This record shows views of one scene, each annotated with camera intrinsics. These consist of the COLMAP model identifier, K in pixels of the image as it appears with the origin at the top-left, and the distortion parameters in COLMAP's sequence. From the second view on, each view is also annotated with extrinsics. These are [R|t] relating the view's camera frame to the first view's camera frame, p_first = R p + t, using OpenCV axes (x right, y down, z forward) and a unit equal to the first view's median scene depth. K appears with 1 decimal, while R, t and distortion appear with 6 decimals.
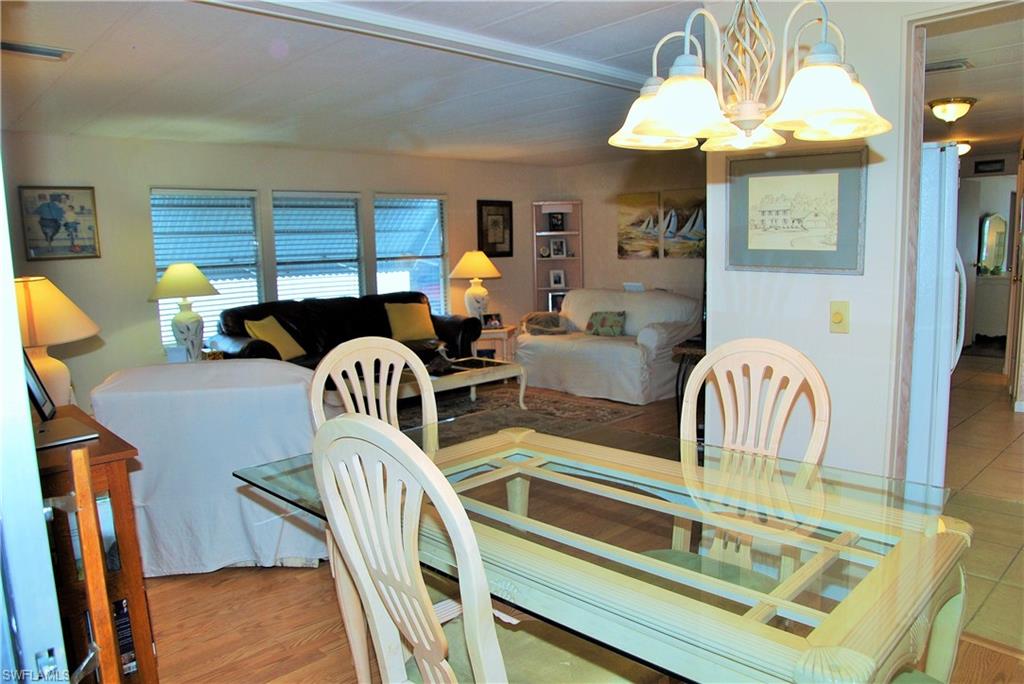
lens RADIAL K [[735.0, 0, 505.0], [0, 735.0, 349.3], [0, 0, 1]] dist [-0.128893, 0.067096]
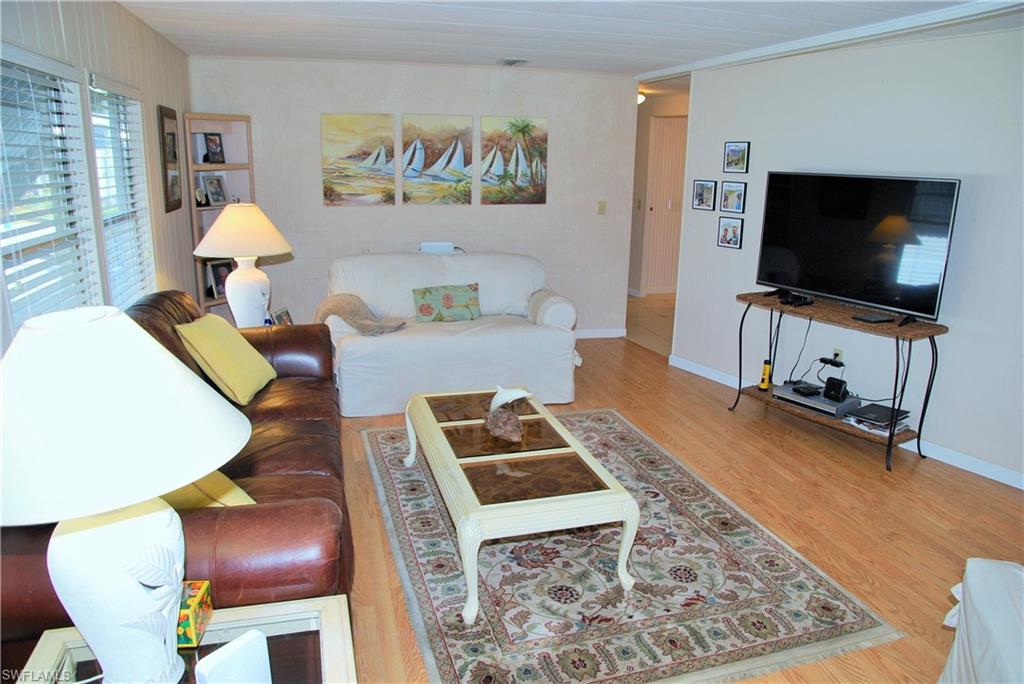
lens RADIAL K [[735.0, 0, 498.3], [0, 735.0, 348.4], [0, 0, 1]] dist [-0.128893, 0.067096]
pose [[0.503328, -0.182951, 0.844505, -0.402873], [0.091175, 0.983118, 0.158640, -0.090138], [-0.859272, -0.002850, 0.511512, 0.534070]]
